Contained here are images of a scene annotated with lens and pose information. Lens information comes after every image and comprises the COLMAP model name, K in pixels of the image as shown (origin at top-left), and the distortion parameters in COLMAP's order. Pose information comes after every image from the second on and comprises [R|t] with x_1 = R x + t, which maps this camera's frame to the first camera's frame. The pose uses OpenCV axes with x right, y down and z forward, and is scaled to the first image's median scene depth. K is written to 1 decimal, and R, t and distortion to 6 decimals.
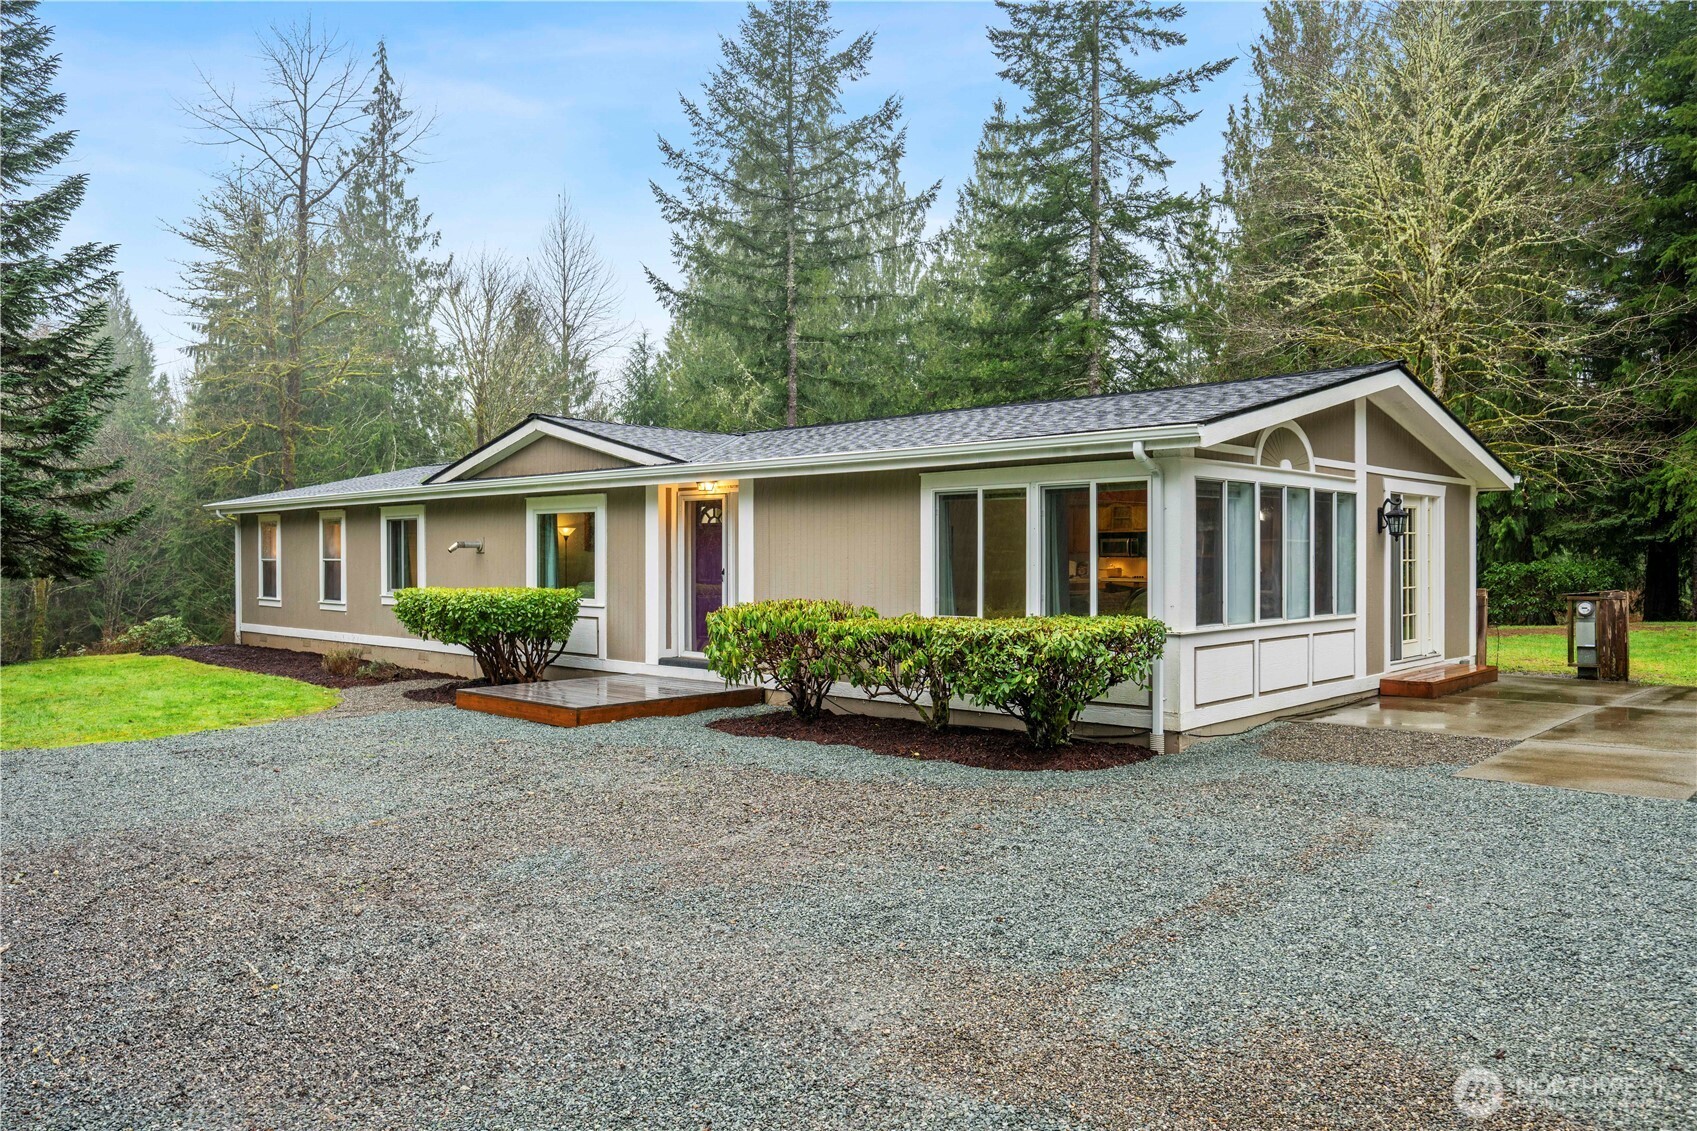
lens RADIAL K [[1204.6, 0, 845.5], [0, 1204.6, 567.1], [0, 0, 1]] dist [0.002883, 0.003778]
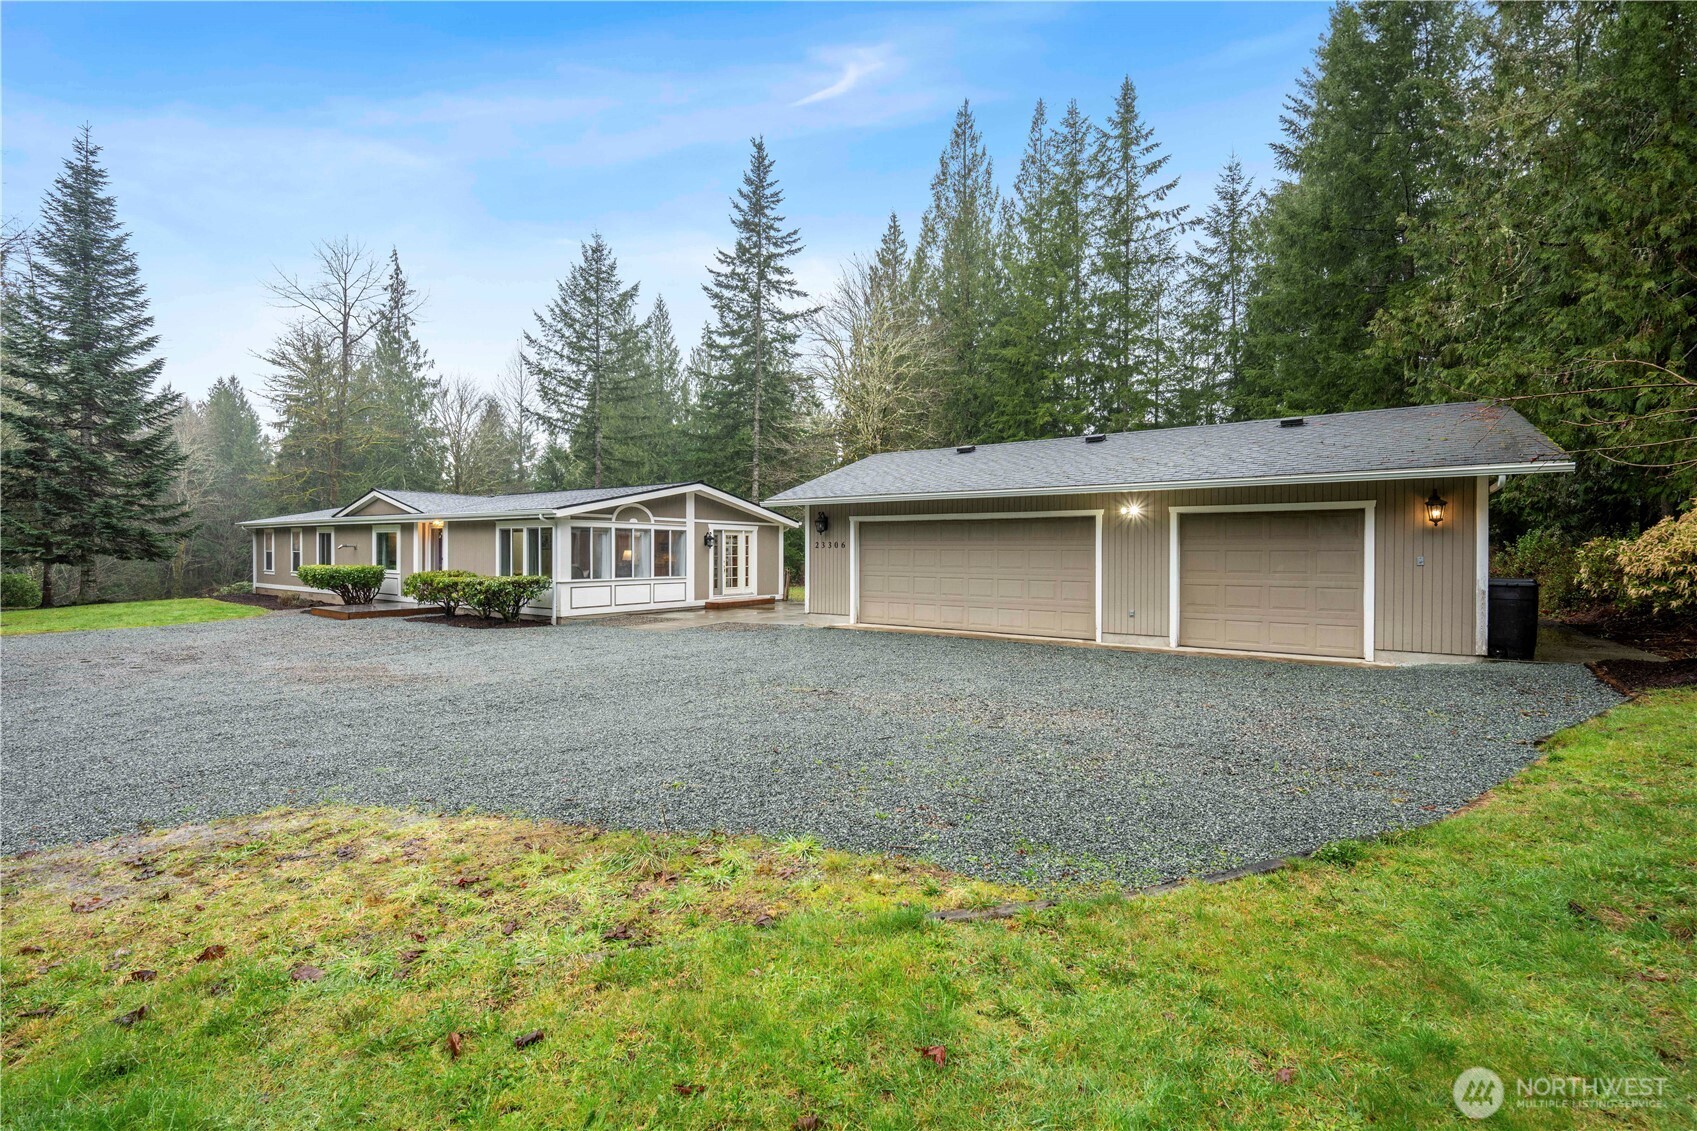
lens RADIAL K [[725.6, 0, 855.3], [0, 725.6, 561.0], [0, 0, 1]] dist [0.002239, 0.000173]
pose [[0.989272, 0.006004, 0.145963, 0.315690], [-0.006979, 0.999957, 0.006165, -0.003876], [-0.145920, -0.007118, 0.989271, -0.347616]]
